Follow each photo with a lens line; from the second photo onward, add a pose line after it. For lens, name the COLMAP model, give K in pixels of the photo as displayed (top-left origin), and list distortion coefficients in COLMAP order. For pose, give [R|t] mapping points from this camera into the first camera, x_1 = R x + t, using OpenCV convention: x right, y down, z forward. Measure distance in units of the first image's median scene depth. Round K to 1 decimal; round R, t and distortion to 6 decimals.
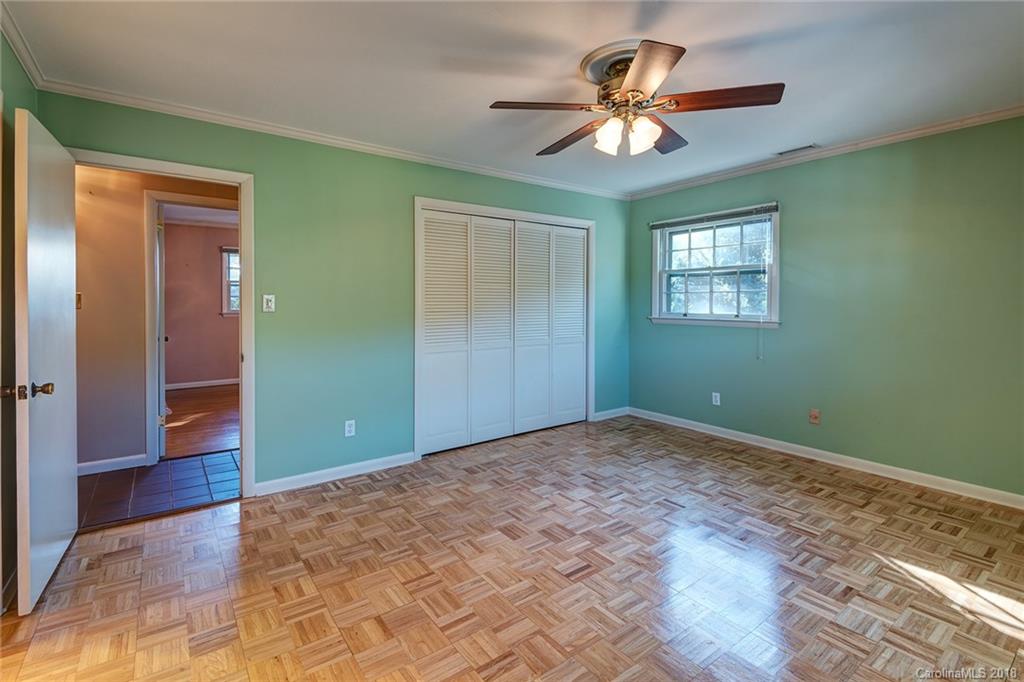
lens RADIAL K [[474.0, 0, 526.7], [0, 474.0, 308.8], [0, 0, 1]] dist [0.018465, -0.007728]
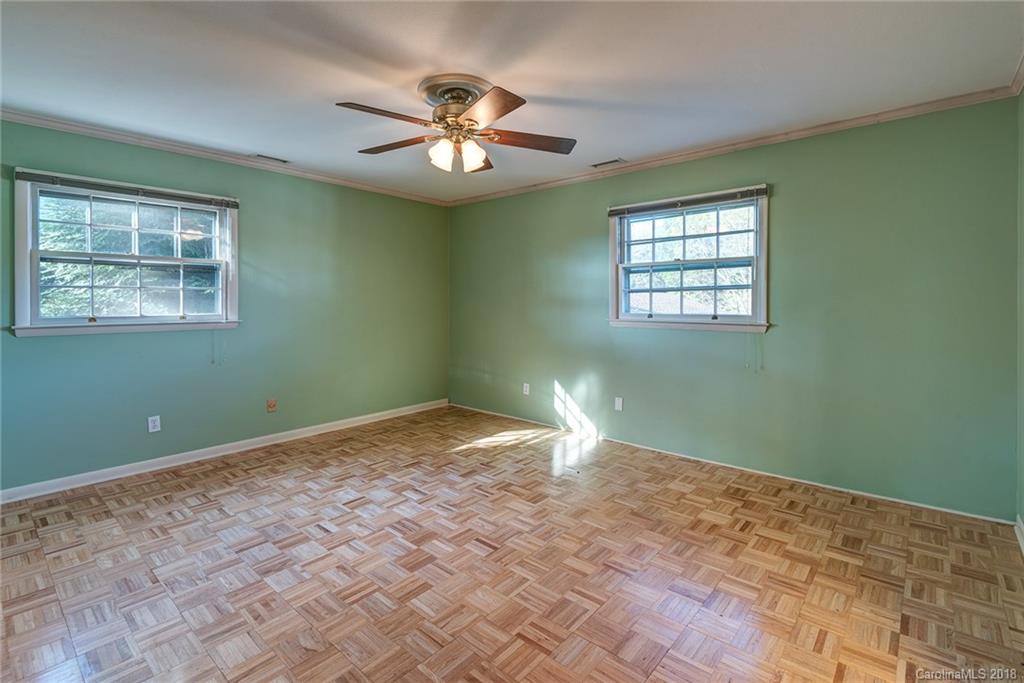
lens RADIAL K [[474.0, 0, 504.0], [0, 474.0, 307.0], [0, 0, 1]] dist [0.018465, -0.007728]
pose [[-0.192338, -0.011841, 0.981257, -0.724930], [0.014370, 0.999786, 0.014882, -0.011742], [-0.981224, 0.016963, -0.192127, 0.862956]]
